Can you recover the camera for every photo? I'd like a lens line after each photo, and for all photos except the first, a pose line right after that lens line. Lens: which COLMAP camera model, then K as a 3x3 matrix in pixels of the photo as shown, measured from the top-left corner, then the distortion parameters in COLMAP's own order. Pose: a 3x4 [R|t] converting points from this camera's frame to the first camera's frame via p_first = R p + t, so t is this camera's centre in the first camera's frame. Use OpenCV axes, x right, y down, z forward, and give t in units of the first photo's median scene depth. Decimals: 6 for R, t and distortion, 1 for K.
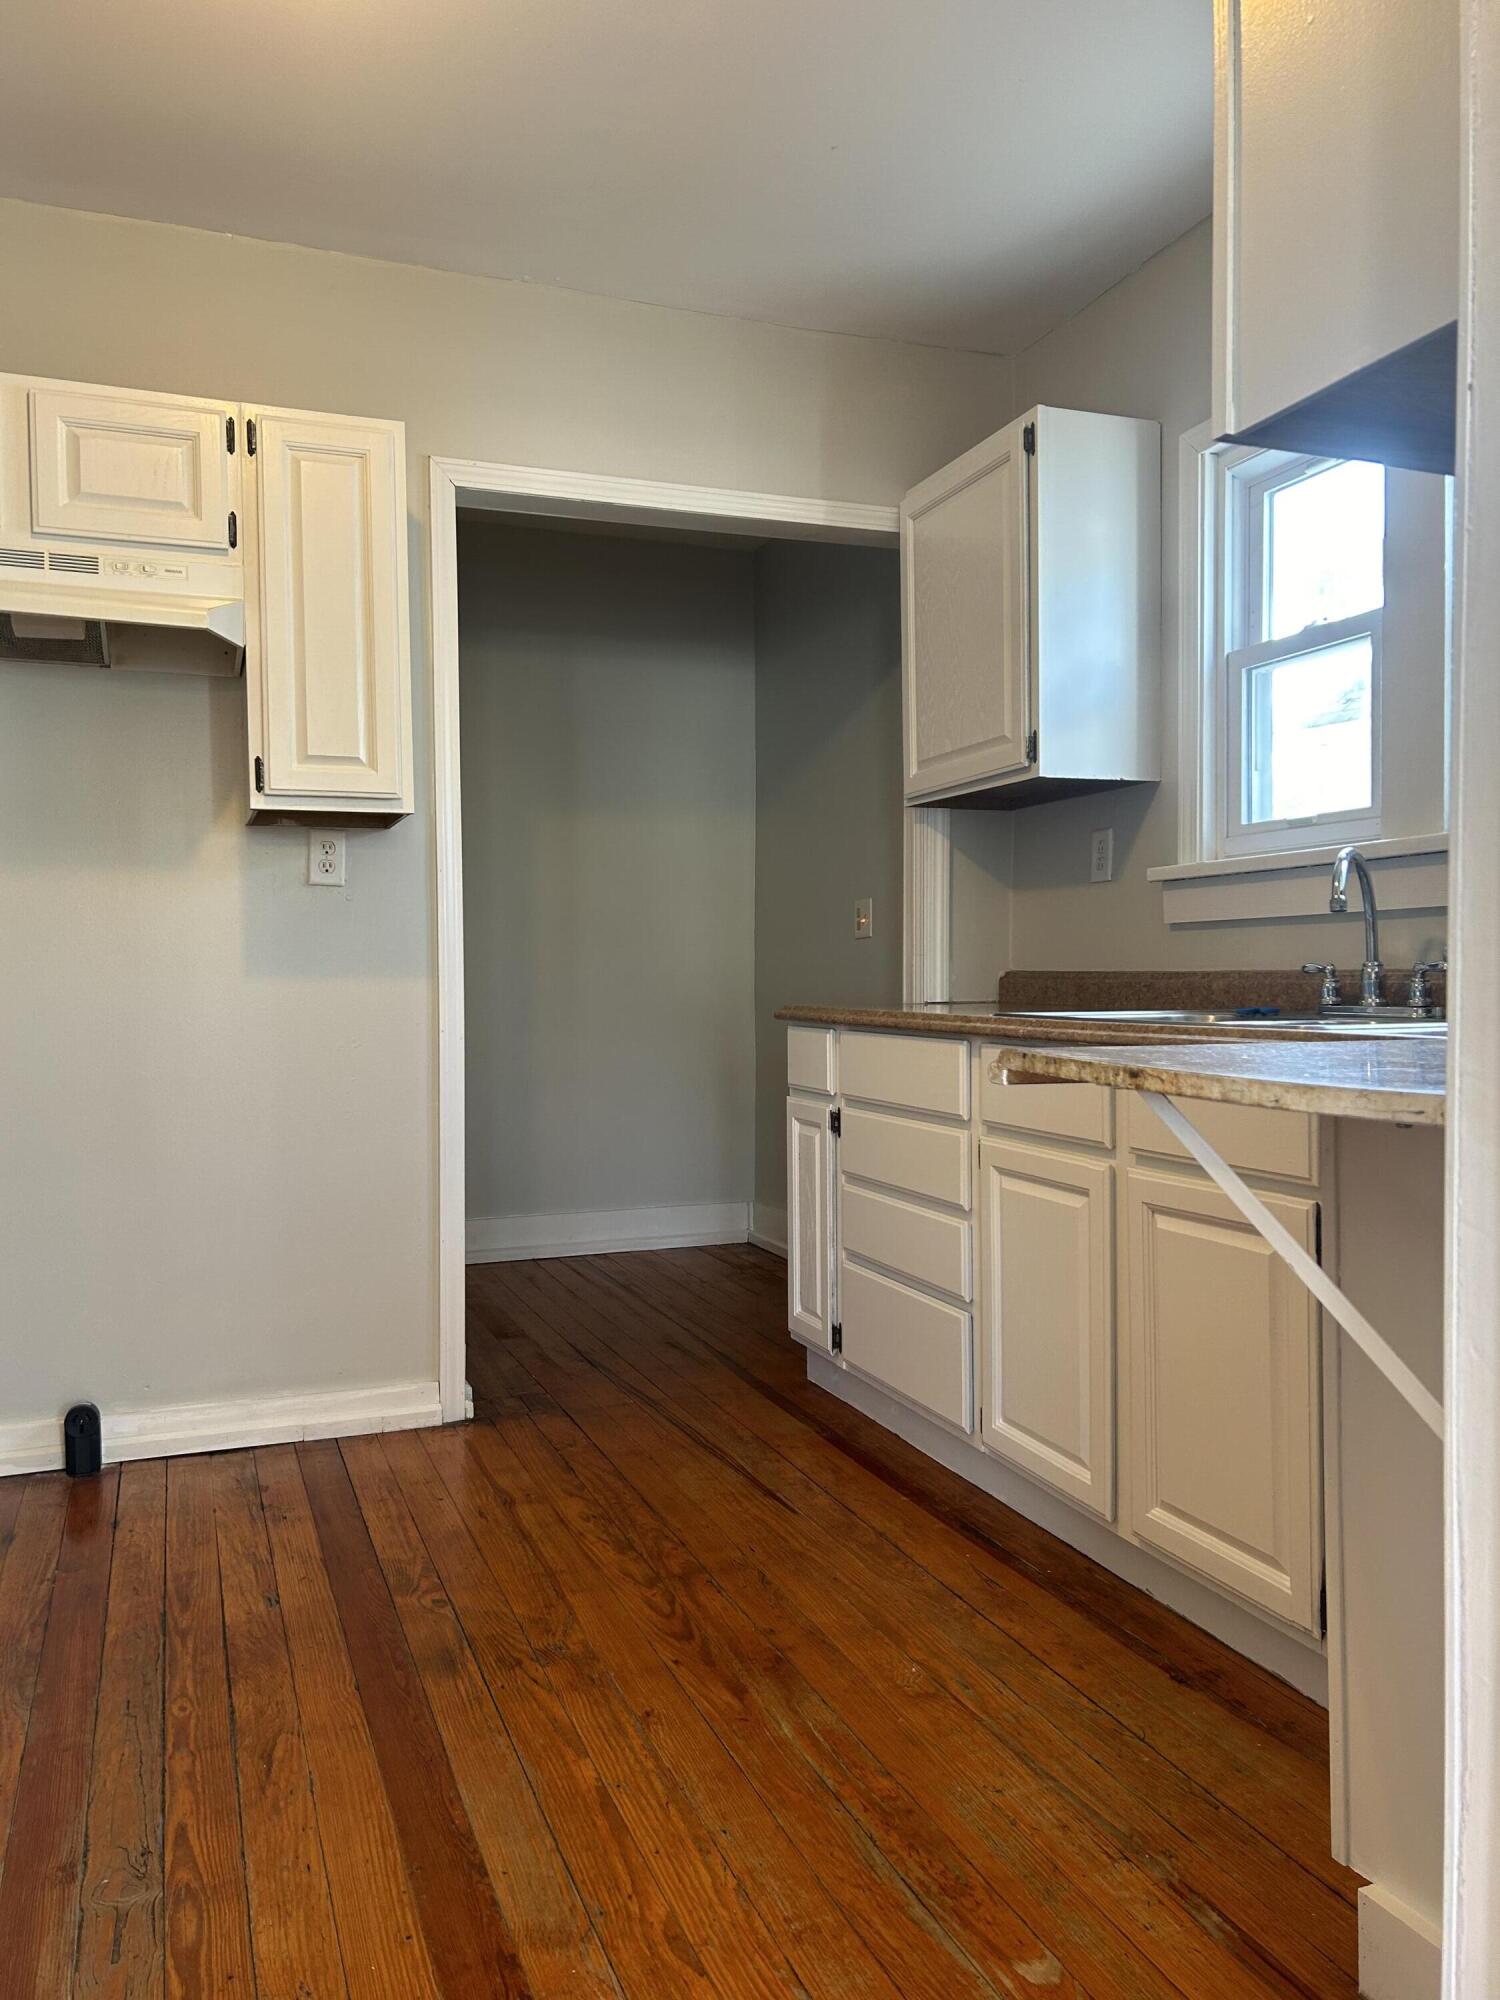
lens RADIAL K [[1530.7, 0, 750.0], [0, 1530.7, 1000.0], [0, 0, 1]] dist [0.050234, -0.050918]
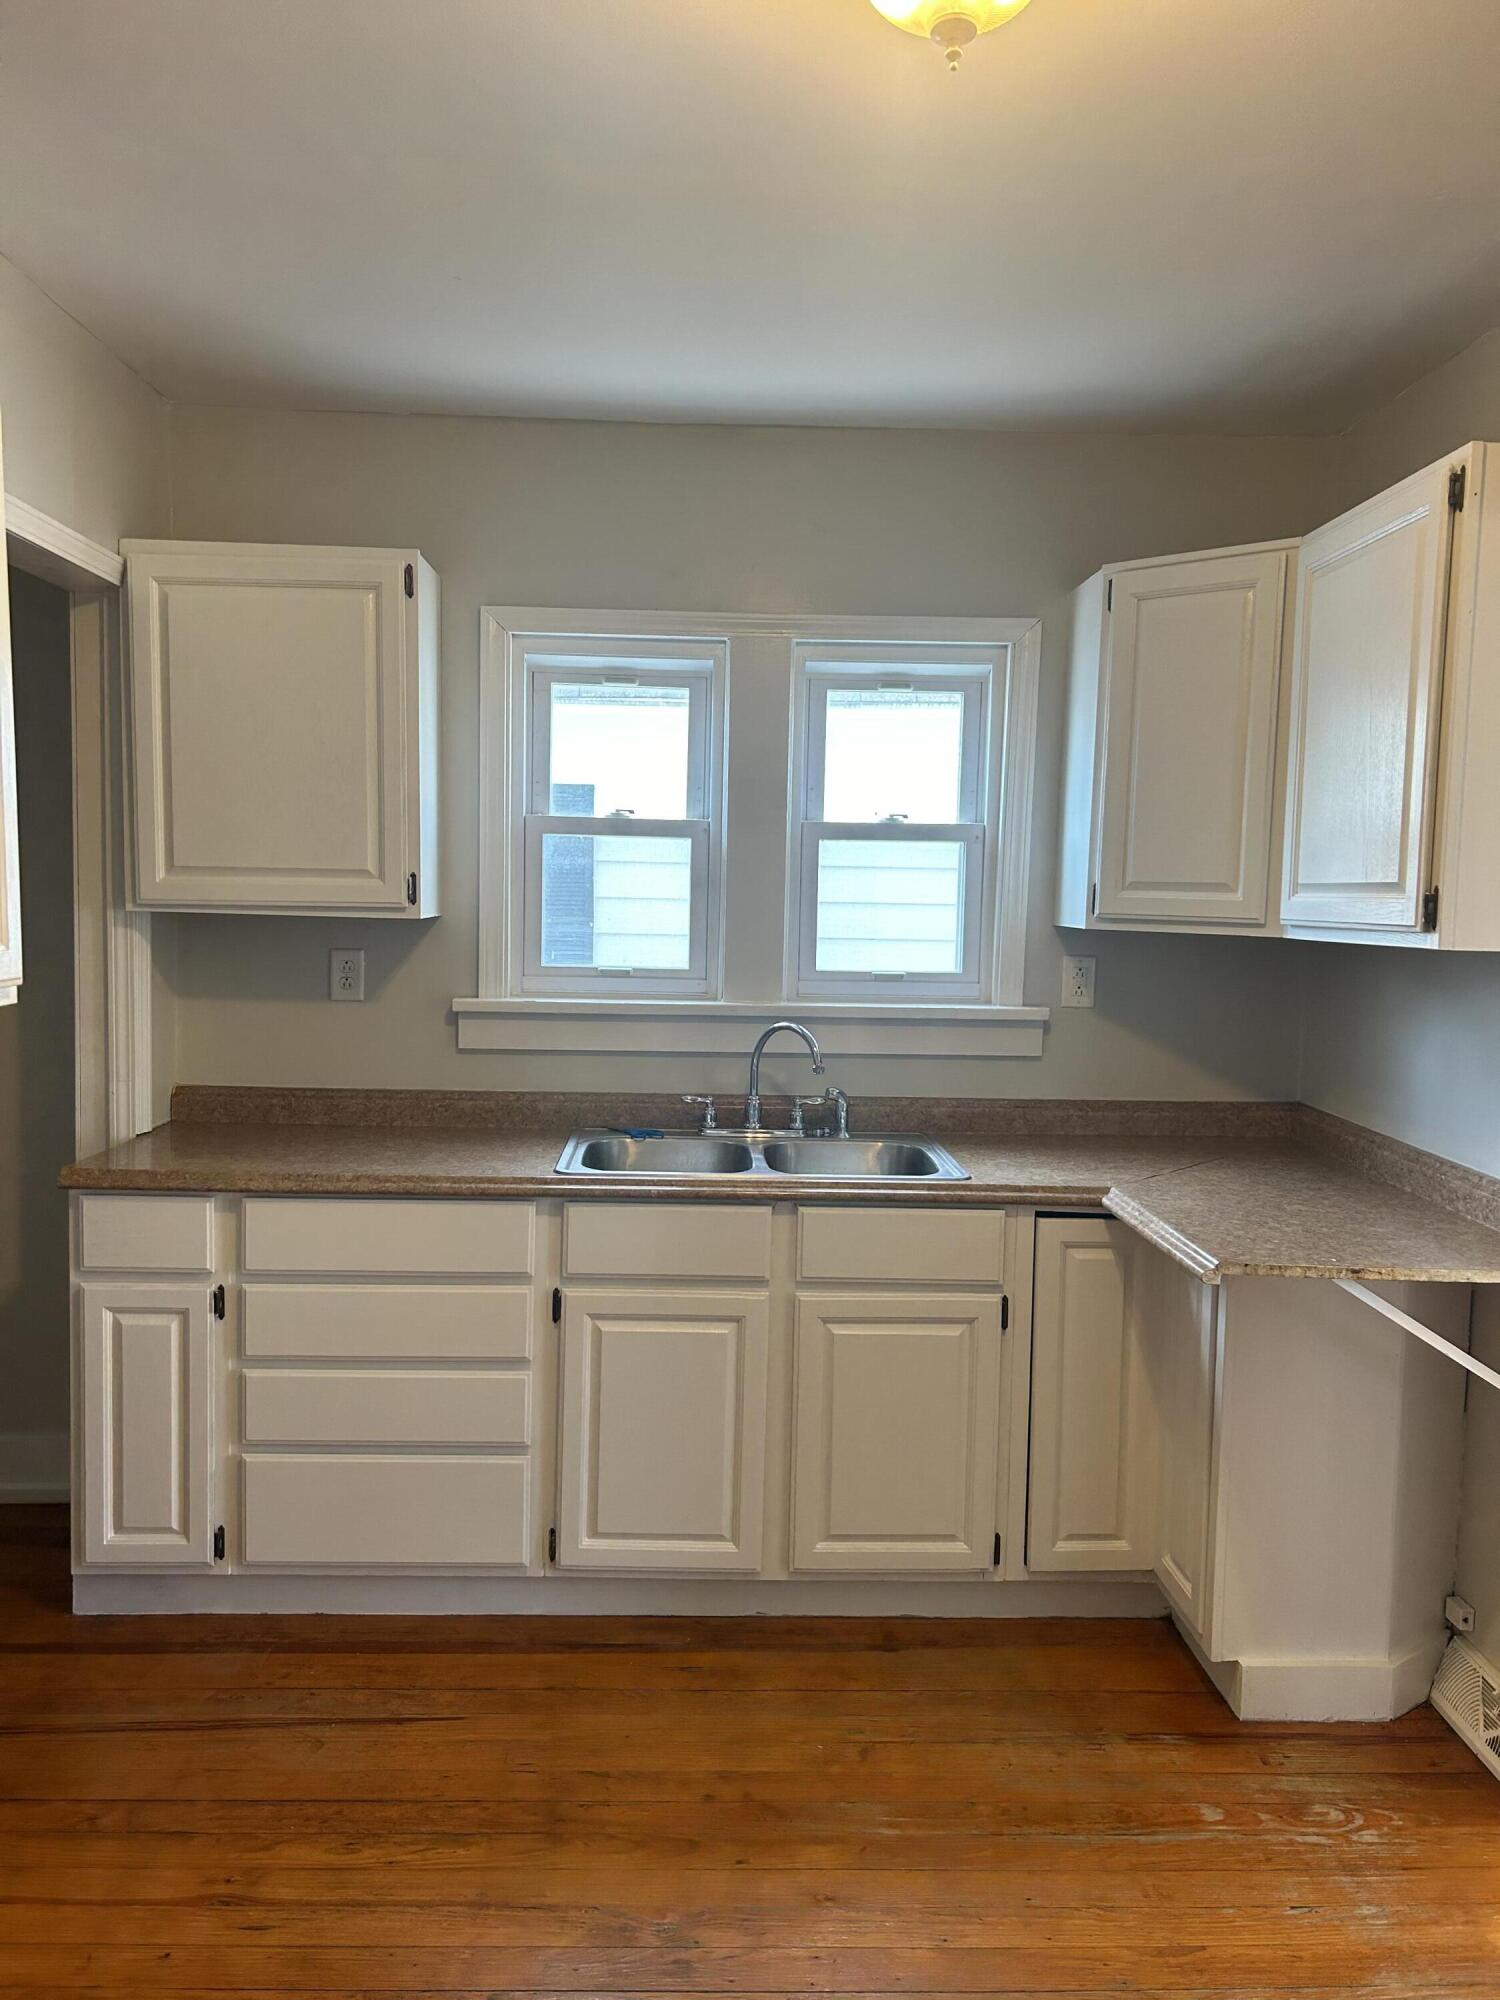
lens RADIAL K [[1530.7, 0, 750.0], [0, 1530.7, 1000.0], [0, 0, 1]] dist [0.050234, -0.050918]
pose [[0.316917, -0.063391, 0.946332, -0.812195], [-0.008968, 0.997519, 0.069823, -0.189576], [-0.948411, -0.030614, 0.315563, 0.539622]]
